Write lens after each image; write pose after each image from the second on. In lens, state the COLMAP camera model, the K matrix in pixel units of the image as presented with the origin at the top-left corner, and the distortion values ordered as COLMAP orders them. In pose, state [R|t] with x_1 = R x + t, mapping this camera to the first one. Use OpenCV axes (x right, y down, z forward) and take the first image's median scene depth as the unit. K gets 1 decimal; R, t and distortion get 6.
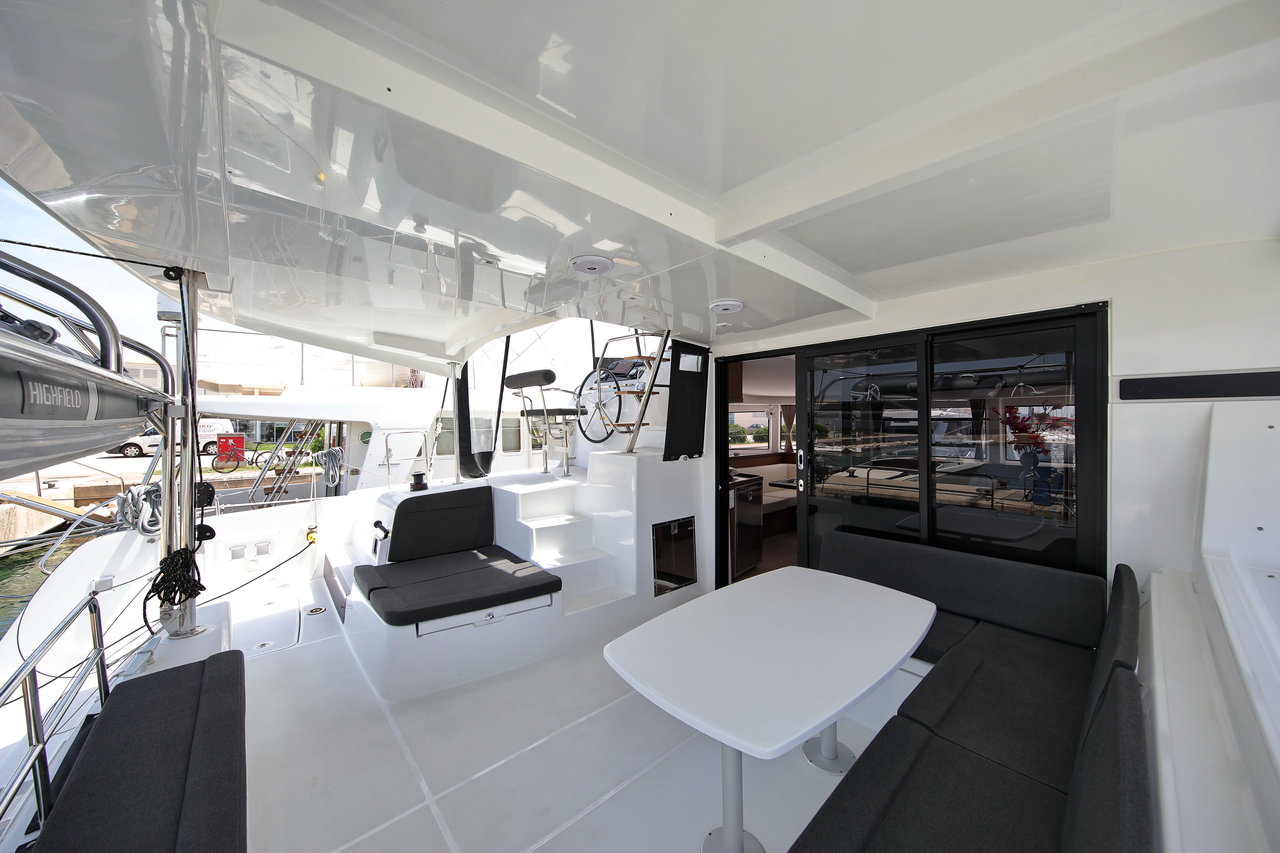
lens RADIAL K [[445.8, 0, 640.0], [0, 445.8, 426.5], [0, 0, 1]] dist [0.000495, 0.000035]
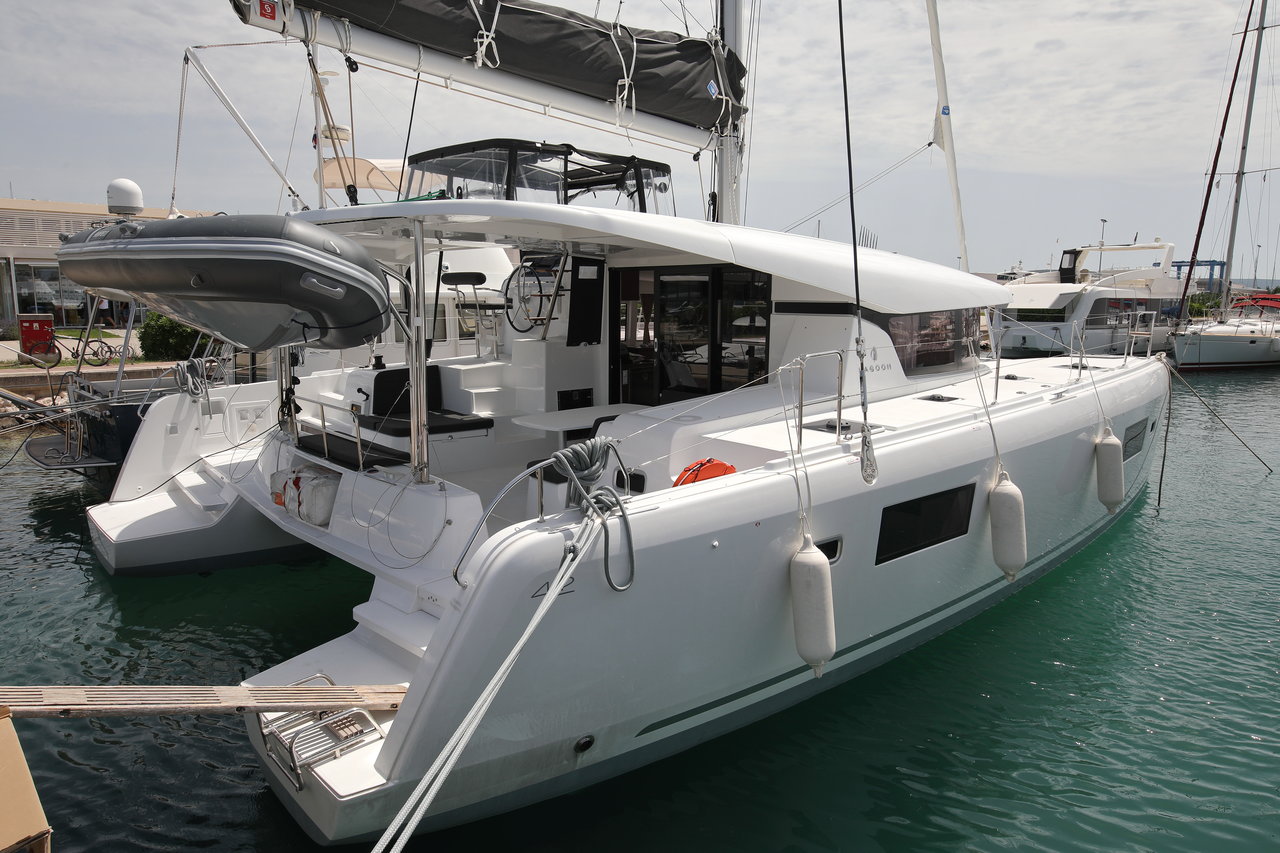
lens RADIAL K [[760.8, 0, 640.0], [0, 760.8, 426.5], [0, 0, 1]] dist [0.000452, 0.000785]
pose [[0.999845, 0.006569, 0.016365, 0.217294], [-0.009079, 0.987331, 0.158417, -0.046456], [-0.015117, -0.158541, 0.987237, -1.214871]]
